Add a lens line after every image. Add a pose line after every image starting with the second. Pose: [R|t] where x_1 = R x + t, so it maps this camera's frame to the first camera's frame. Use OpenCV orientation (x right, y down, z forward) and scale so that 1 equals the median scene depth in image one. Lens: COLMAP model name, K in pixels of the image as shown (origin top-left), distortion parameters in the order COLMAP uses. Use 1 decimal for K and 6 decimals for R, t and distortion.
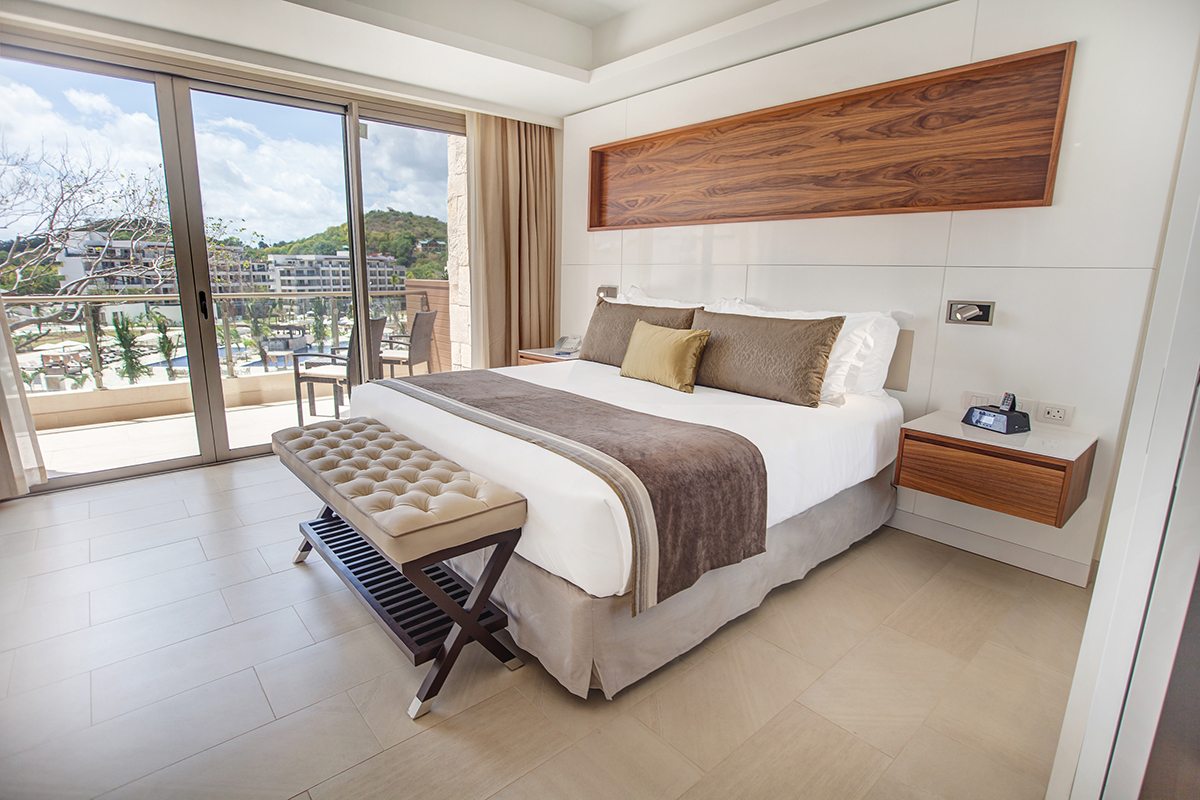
lens RADIAL K [[597.2, 0, 600.0], [0, 597.2, 400.0], [0, 0, 1]] dist [-0.022481, -0.000097]
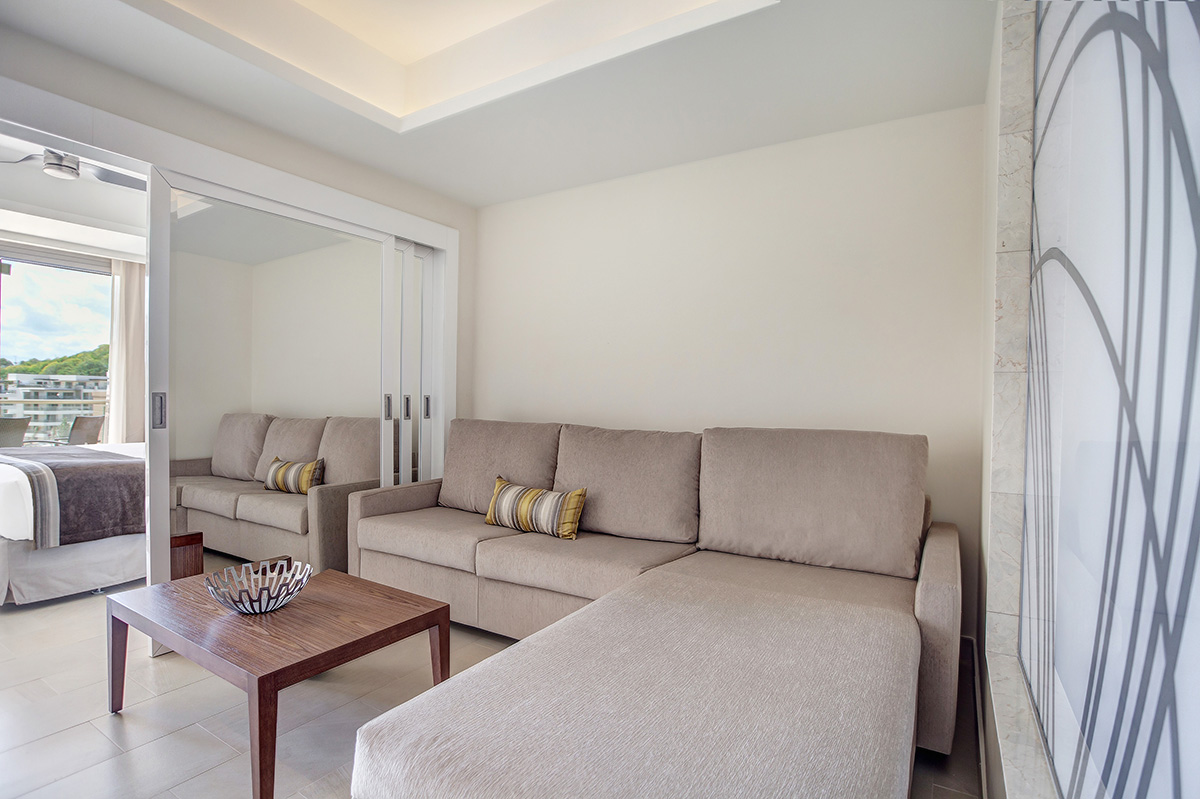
lens RADIAL K [[585.4, 0, 600.0], [0, 585.4, 399.5], [0, 0, 1]] dist [-0.004889, -0.000703]
pose [[0.957885, 0.004368, 0.287120, 0.835422], [0.055224, 0.978418, -0.199121, 0.257784], [-0.281793, 0.206591, 0.936970, -0.857502]]
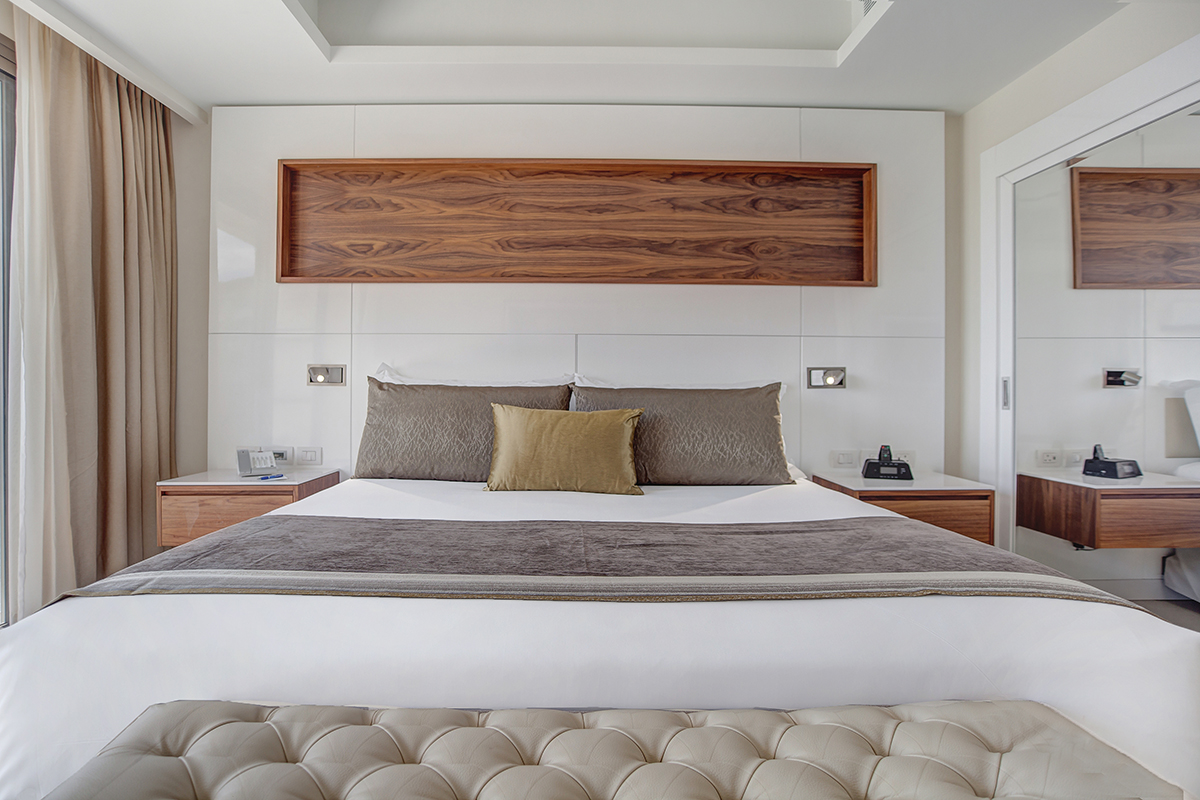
lens RADIAL K [[617.7, 0, 597.8], [0, 617.7, 385.9], [0, 0, 1]] dist [-0.060167, 0.000192]
pose [[0.638910, -0.014367, 0.769147, -0.418017], [0.168238, 0.978233, -0.121478, -0.054978], [-0.750660, 0.207013, 0.627420, 0.503847]]
